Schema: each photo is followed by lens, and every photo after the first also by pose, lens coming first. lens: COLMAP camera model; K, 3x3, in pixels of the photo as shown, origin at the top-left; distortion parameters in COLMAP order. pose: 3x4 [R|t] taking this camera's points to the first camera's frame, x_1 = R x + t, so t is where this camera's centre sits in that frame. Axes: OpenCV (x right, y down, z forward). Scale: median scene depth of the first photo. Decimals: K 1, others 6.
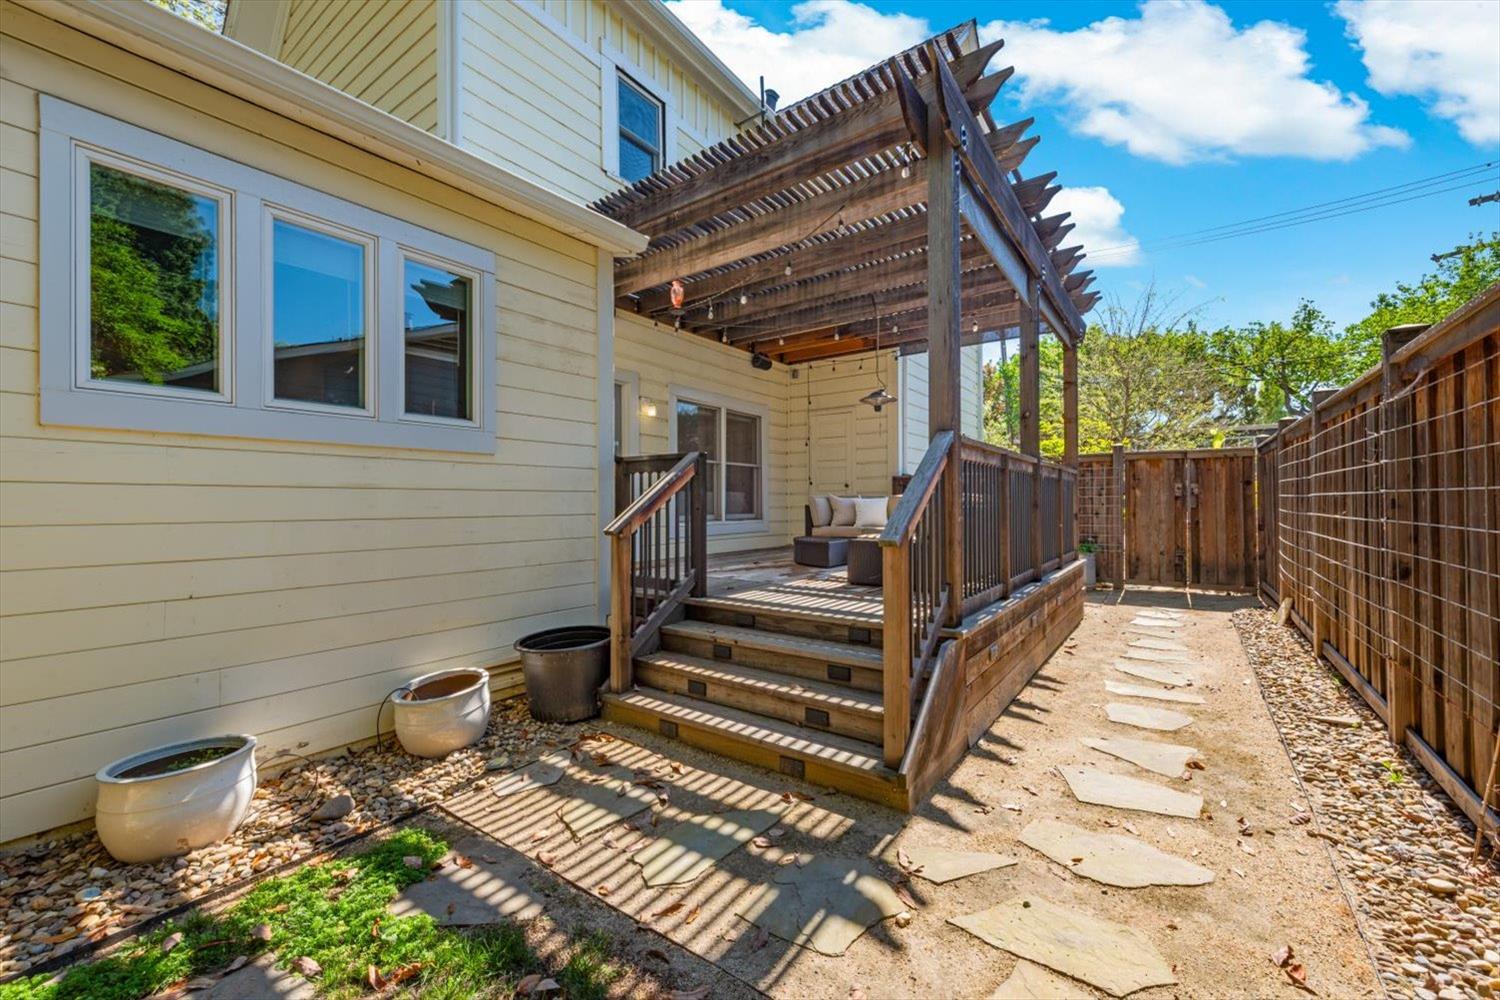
lens RADIAL K [[602.9, 0, 752.5], [0, 602.9, 498.2], [0, 0, 1]] dist [-0.000518, -0.000184]
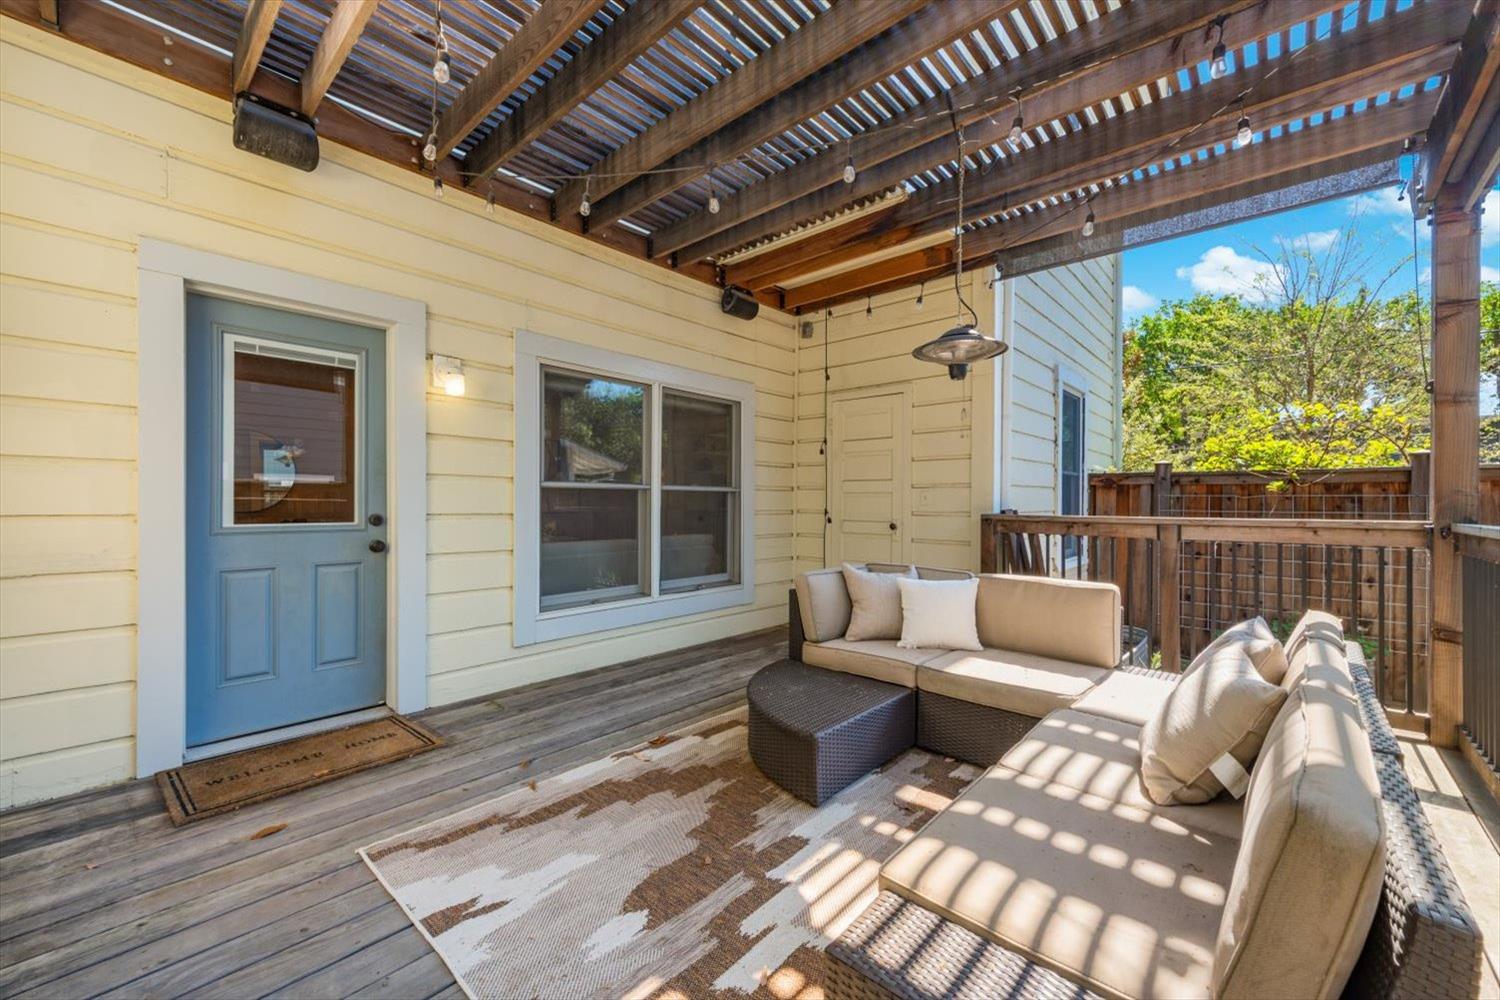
lens RADIAL K [[602.9, 0, 744.0], [0, 602.9, 503.3], [0, 0, 1]] dist [-0.000518, -0.000184]
pose [[0.993327, 0.010453, -0.114857, 0.085904], [-0.009261, 0.999898, 0.010907, -0.047901], [0.114959, -0.009770, 0.993322, 0.444969]]
